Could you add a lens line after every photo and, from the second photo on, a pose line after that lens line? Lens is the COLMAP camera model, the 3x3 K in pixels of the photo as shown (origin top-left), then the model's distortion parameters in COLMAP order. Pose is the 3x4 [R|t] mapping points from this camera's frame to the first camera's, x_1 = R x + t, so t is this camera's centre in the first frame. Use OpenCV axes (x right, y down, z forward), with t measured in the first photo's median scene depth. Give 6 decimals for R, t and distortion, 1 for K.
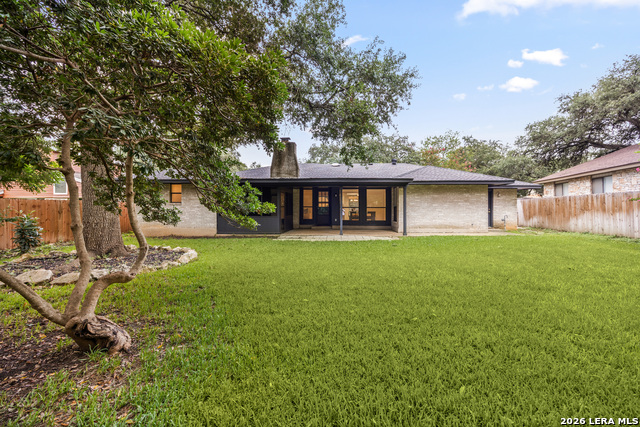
lens RADIAL K [[252.3, 0, 316.6], [0, 252.3, 211.0], [0, 0, 1]] dist [-0.001536, -0.000130]
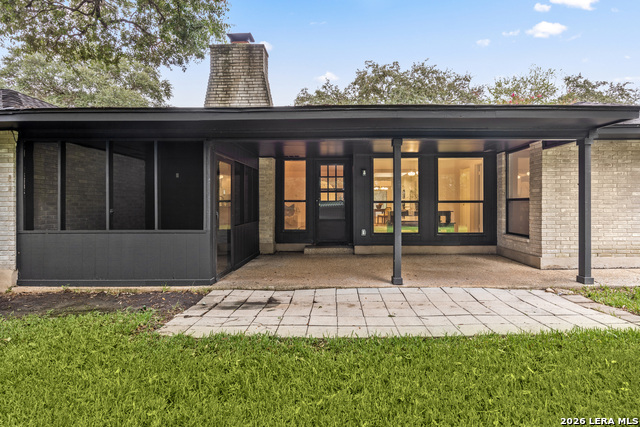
lens RADIAL K [[350.0, 0, 323.9], [0, 350.0, 210.3], [0, 0, 1]] dist [-0.003146, 0.000345]
pose [[0.998645, -0.007900, 0.051433, -0.017315], [0.007535, 0.999945, 0.007289, -0.005177], [-0.051488, -0.006891, 0.998650, 0.432522]]
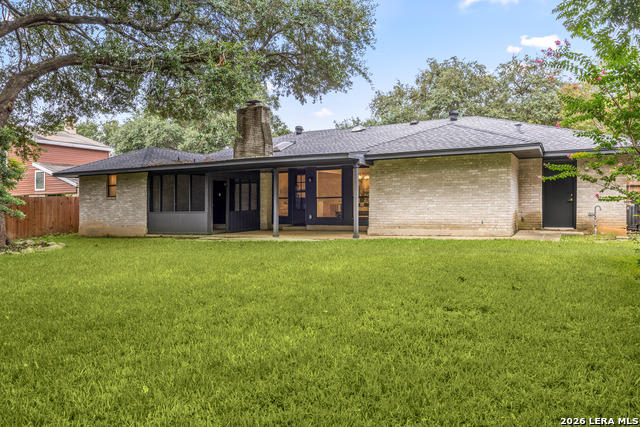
lens RADIAL K [[470.1, 0, 316.0], [0, 470.1, 215.8], [0, 0, 1]] dist [-0.002600, -0.001261]
pose [[0.909794, -0.006801, -0.415004, 0.601863], [0.013511, 0.999821, 0.013235, 0.016153], [0.414840, -0.017649, 0.909723, -0.128540]]
